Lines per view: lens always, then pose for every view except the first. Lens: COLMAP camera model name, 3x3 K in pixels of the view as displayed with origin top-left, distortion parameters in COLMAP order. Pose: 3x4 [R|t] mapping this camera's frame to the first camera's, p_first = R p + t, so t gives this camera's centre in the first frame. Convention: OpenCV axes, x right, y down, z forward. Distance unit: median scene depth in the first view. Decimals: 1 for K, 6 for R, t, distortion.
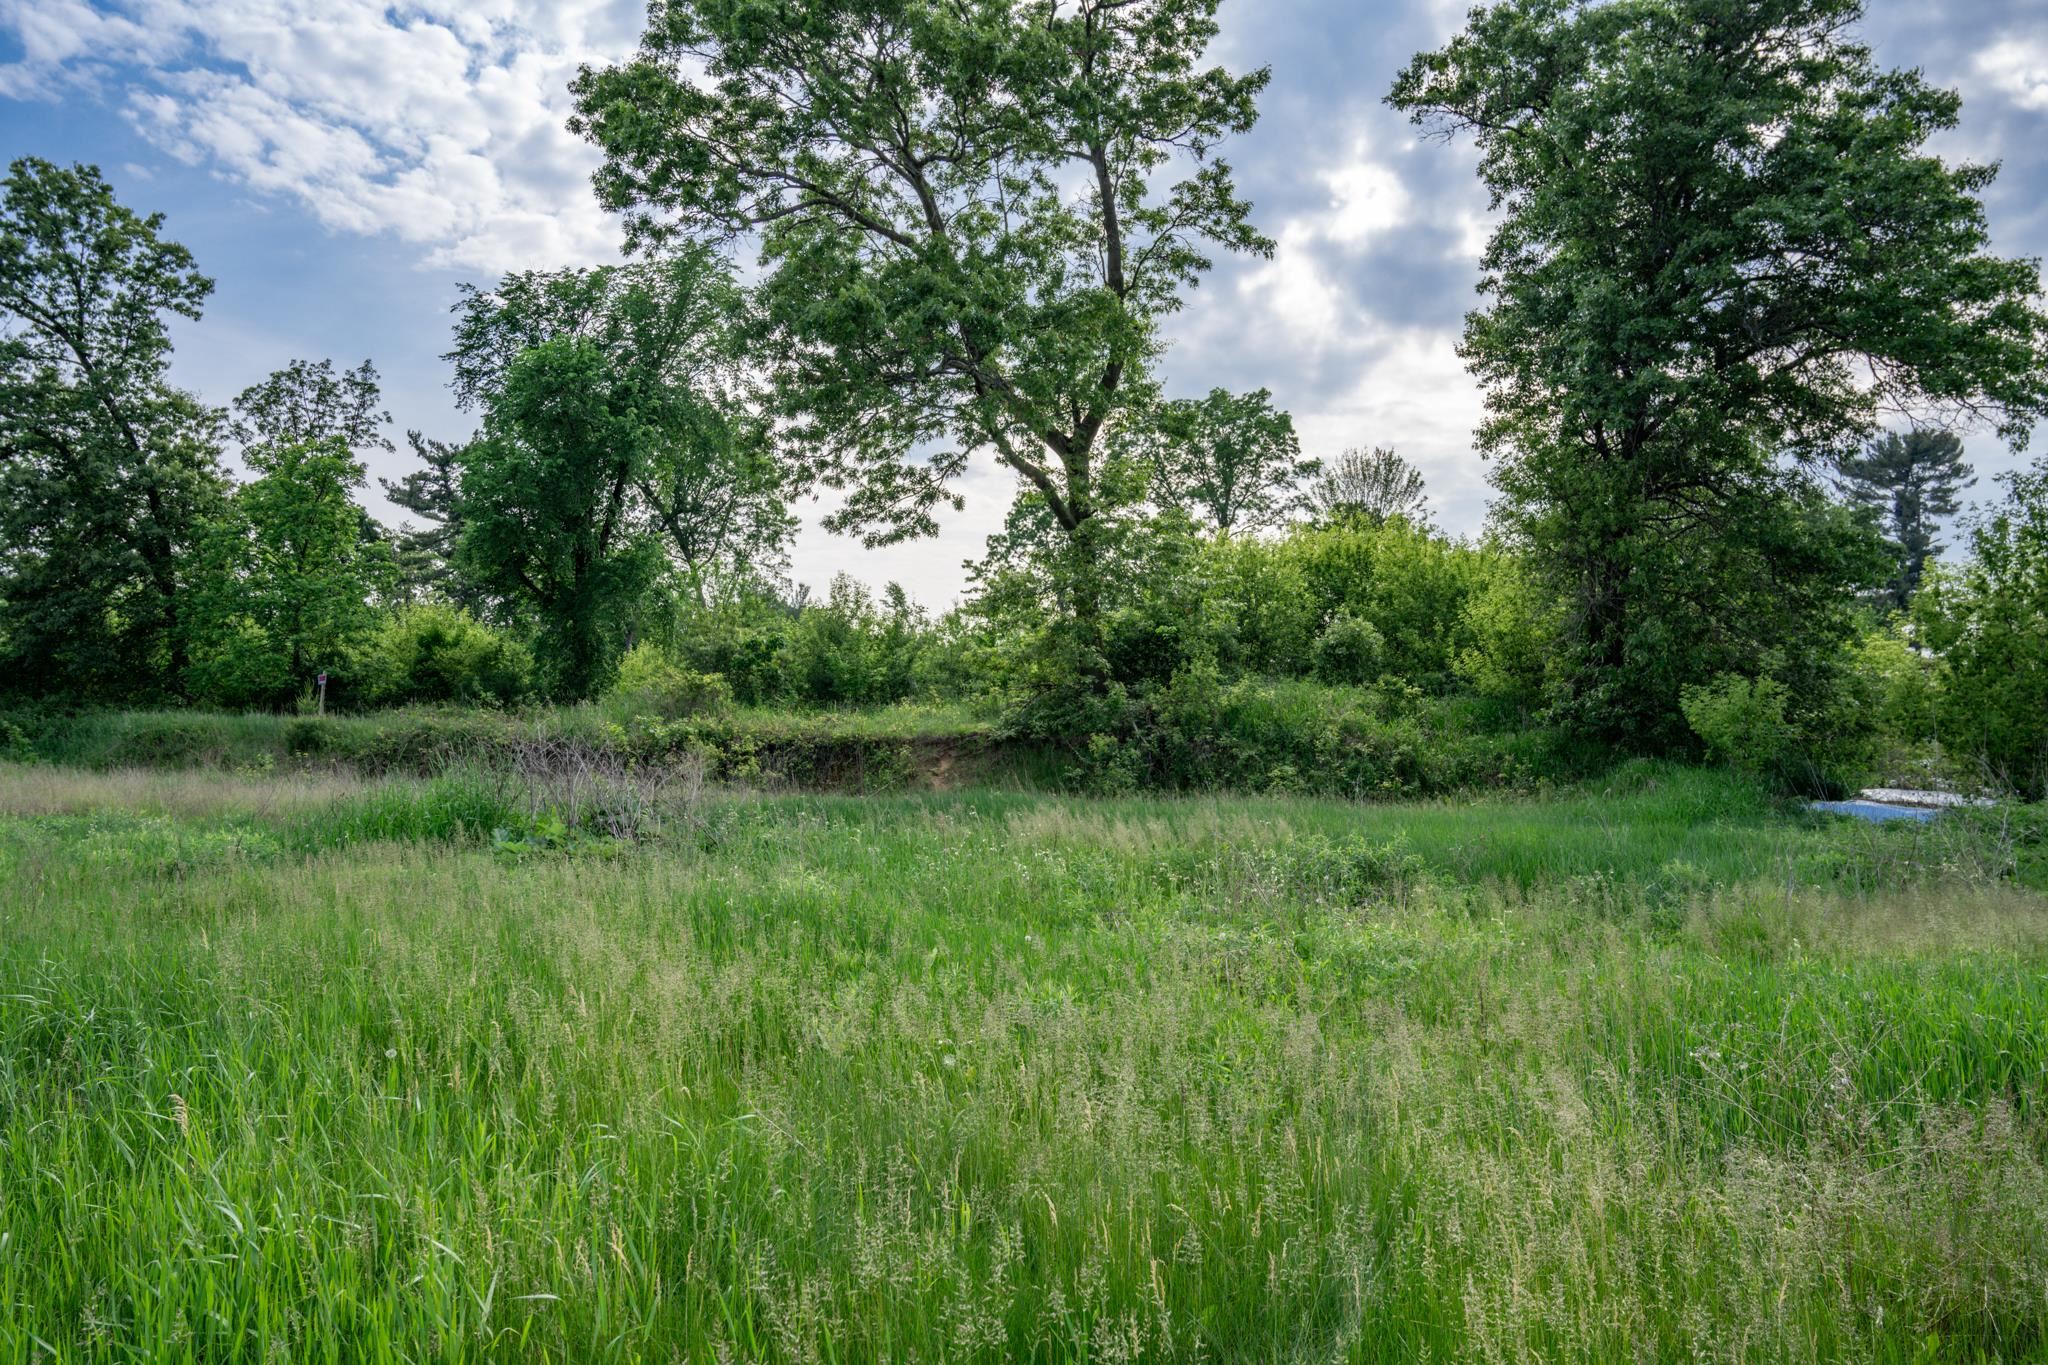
lens RADIAL K [[1489.3, 0, 997.7], [0, 1489.3, 689.6], [0, 0, 1]] dist [0.001237, -0.000178]
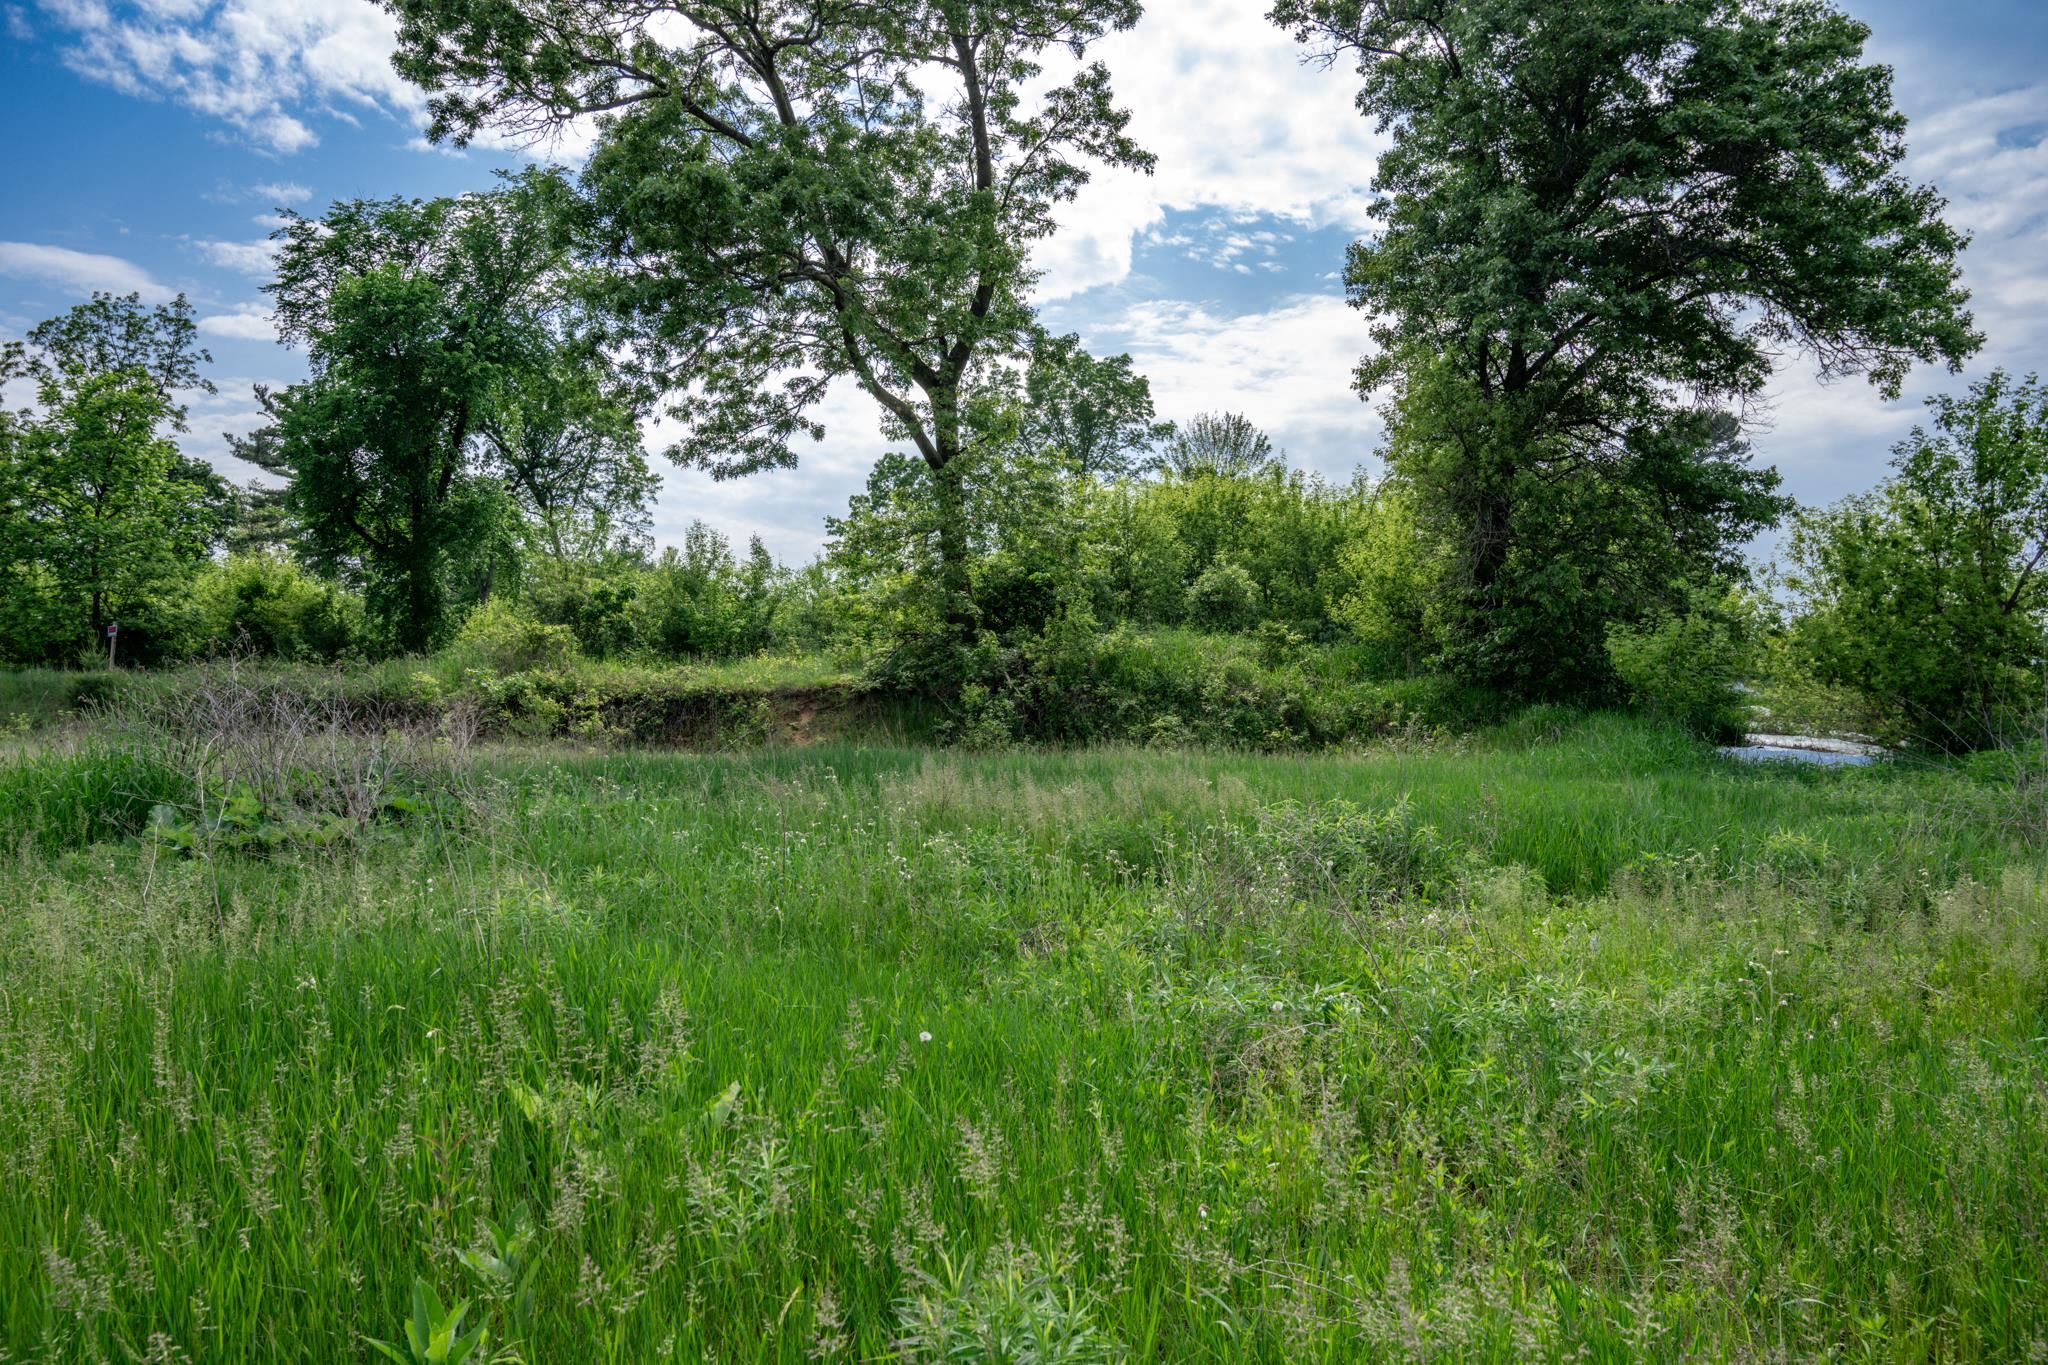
lens RADIAL K [[1379.6, 0, 1005.0], [0, 1379.6, 695.3], [0, 0, 1]] dist [-0.001802, 0.001663]
pose [[0.994605, -0.006379, 0.103541, -0.000156], [0.003126, 0.999497, 0.031544, 0.008267], [-0.103690, -0.031050, 0.994125, 0.115400]]
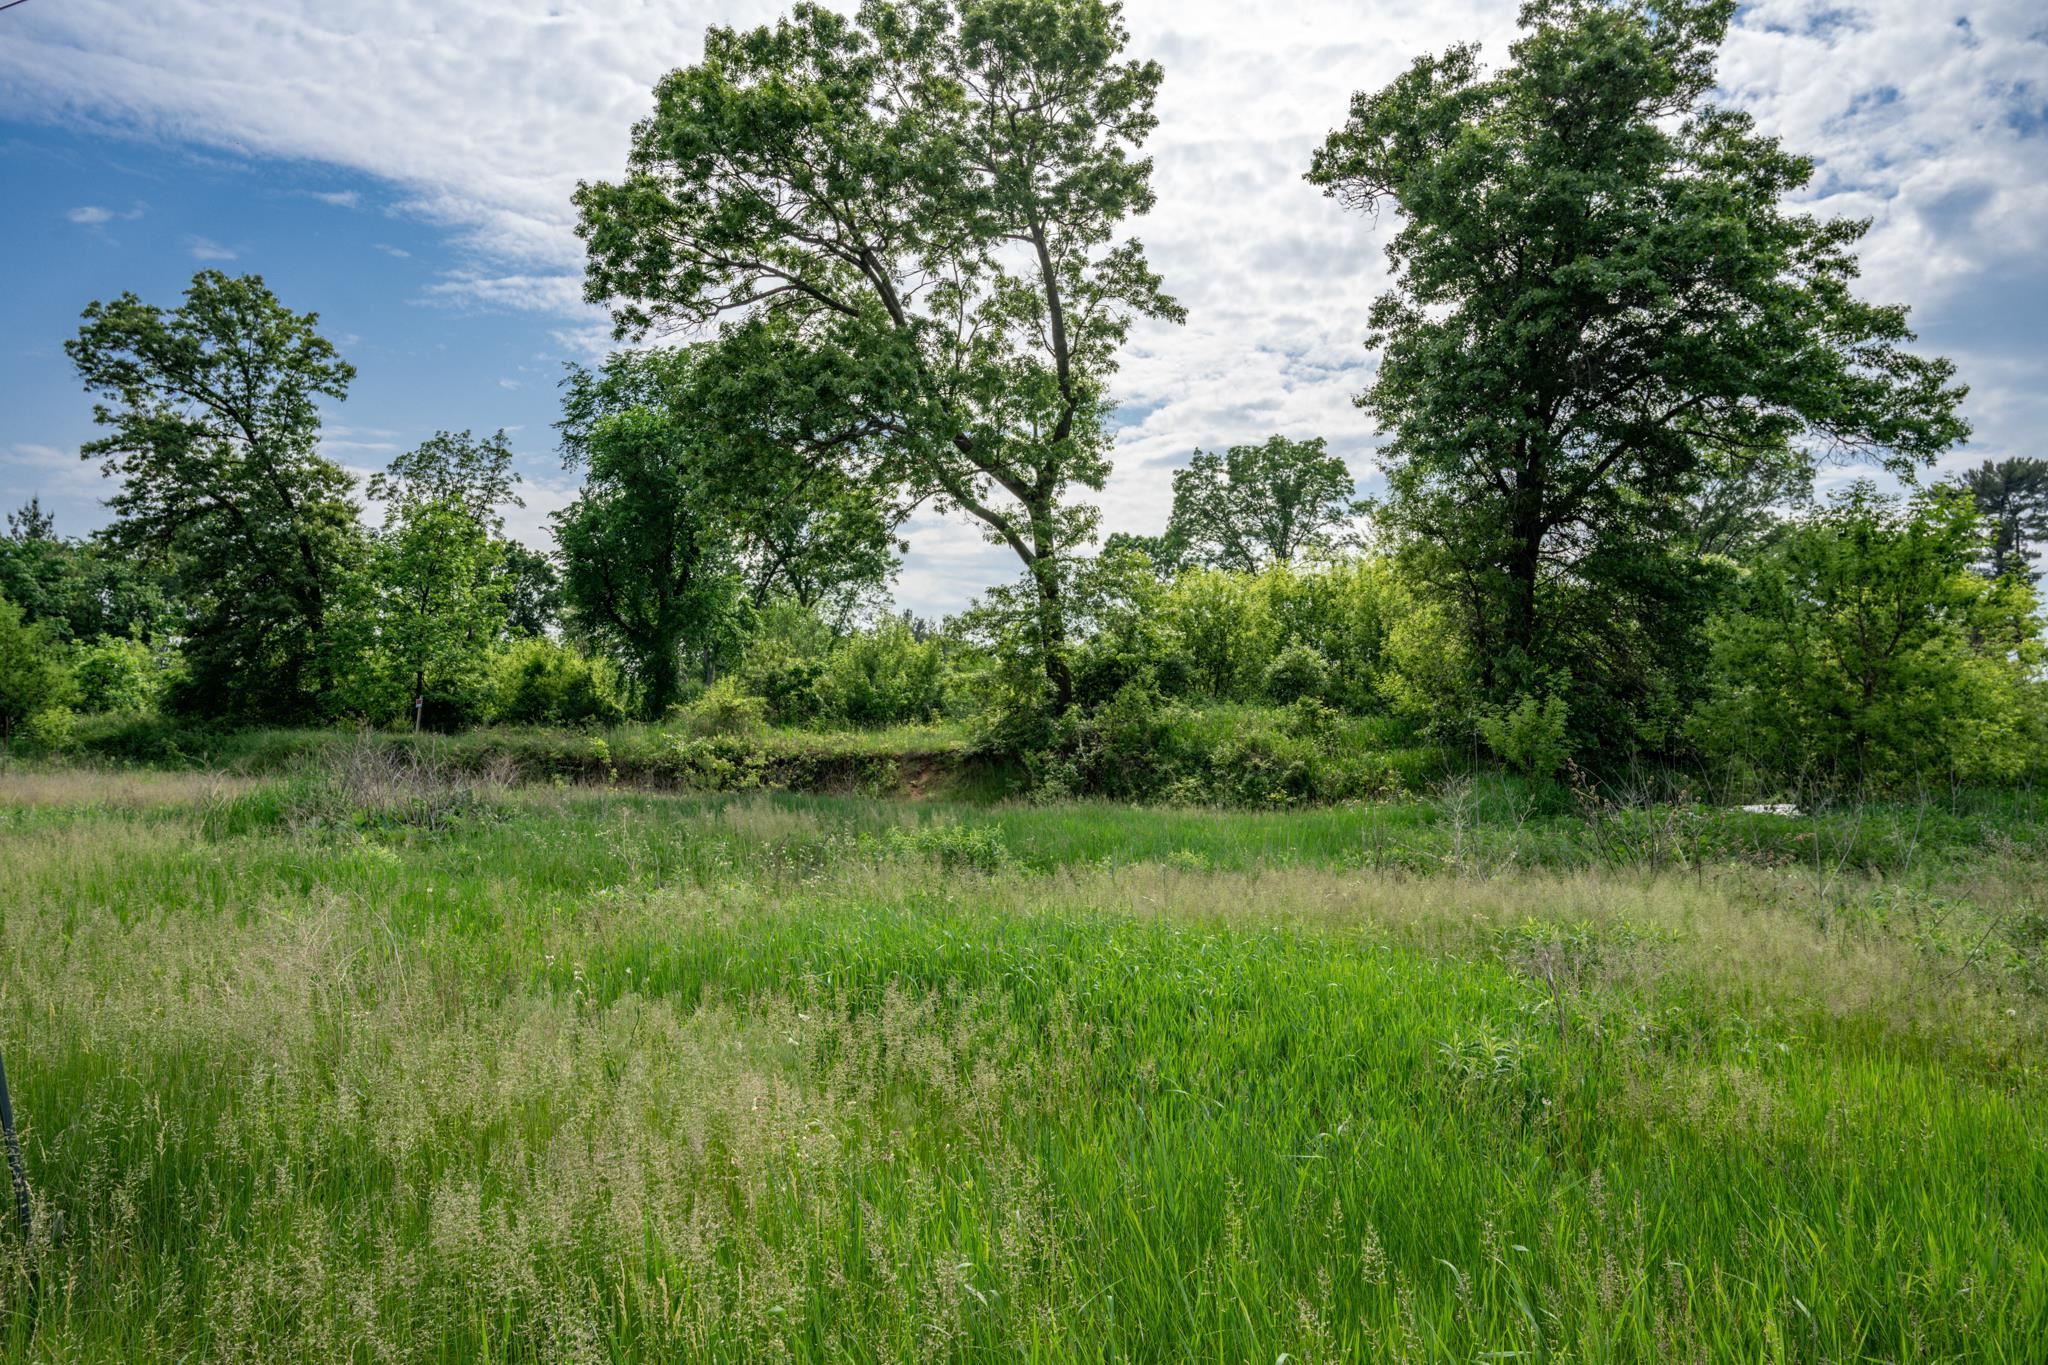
lens RADIAL K [[1379.6, 0, 1005.0], [0, 1379.6, 695.3], [0, 0, 1]] dist [-0.001802, 0.001663]
pose [[0.993076, -0.001152, -0.117467, 0.143456], [-0.000605, 0.999888, -0.014925, 0.003461], [0.117472, 0.014892, 0.992965, -0.031256]]
